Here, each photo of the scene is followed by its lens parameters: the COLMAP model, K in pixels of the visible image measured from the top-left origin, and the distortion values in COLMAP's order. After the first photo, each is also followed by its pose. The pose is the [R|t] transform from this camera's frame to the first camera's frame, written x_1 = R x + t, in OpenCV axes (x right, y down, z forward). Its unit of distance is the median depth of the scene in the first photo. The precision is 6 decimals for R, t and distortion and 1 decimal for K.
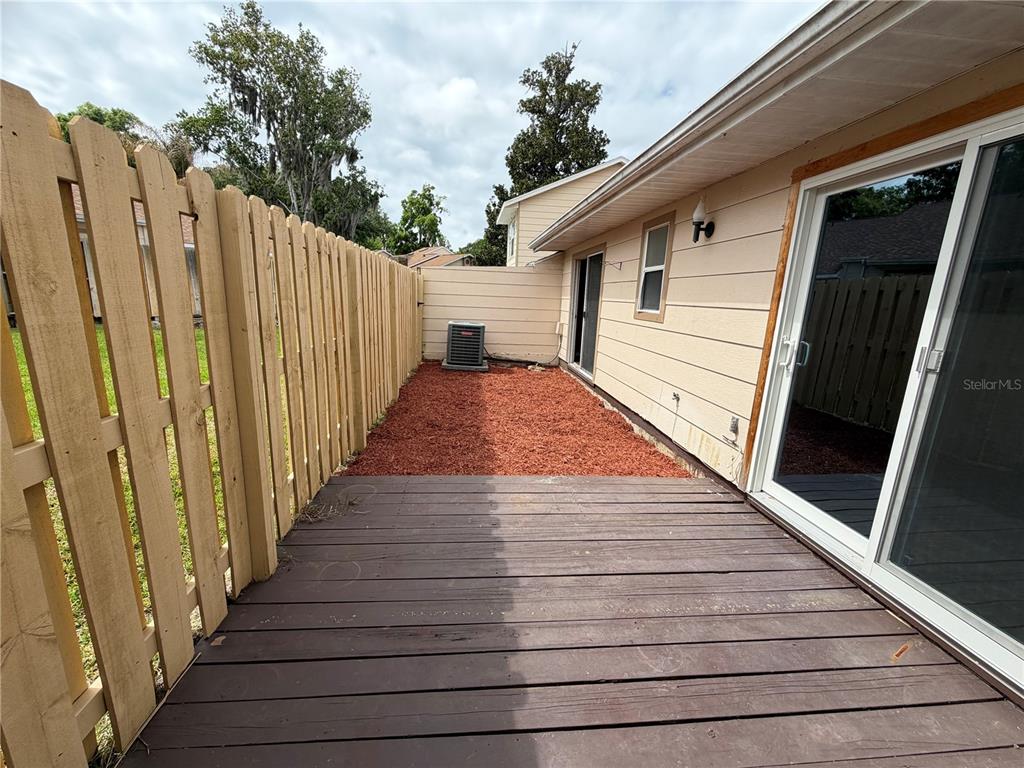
lens RADIAL K [[409.0, 0, 510.2], [0, 409.0, 383.5], [0, 0, 1]] dist [-0.001858, 0.000142]
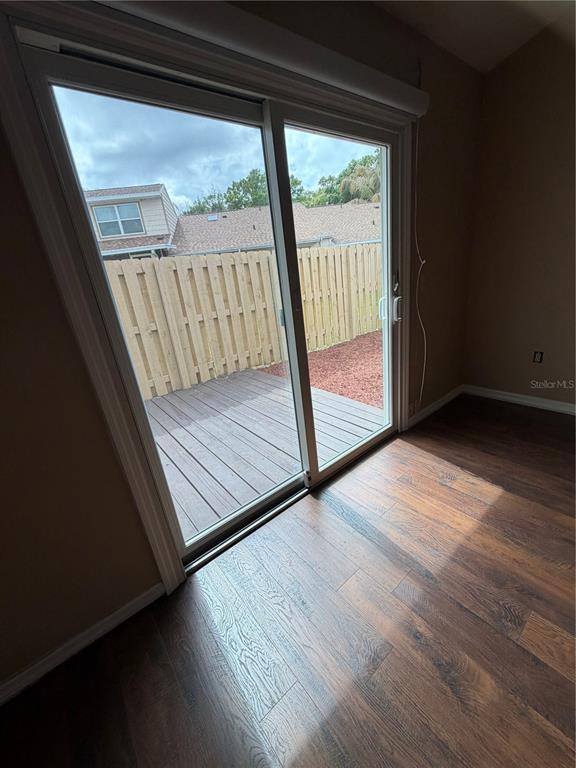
lens RADIAL K [[306.8, 0, 286.7], [0, 306.8, 380.5], [0, 0, 1]] dist [-0.001858, 0.000142]
pose [[0.537034, 0.176801, -0.824825, 1.427503], [-0.039770, 0.982009, 0.184600, -0.028661], [0.842623, -0.066333, 0.534404, 0.381580]]
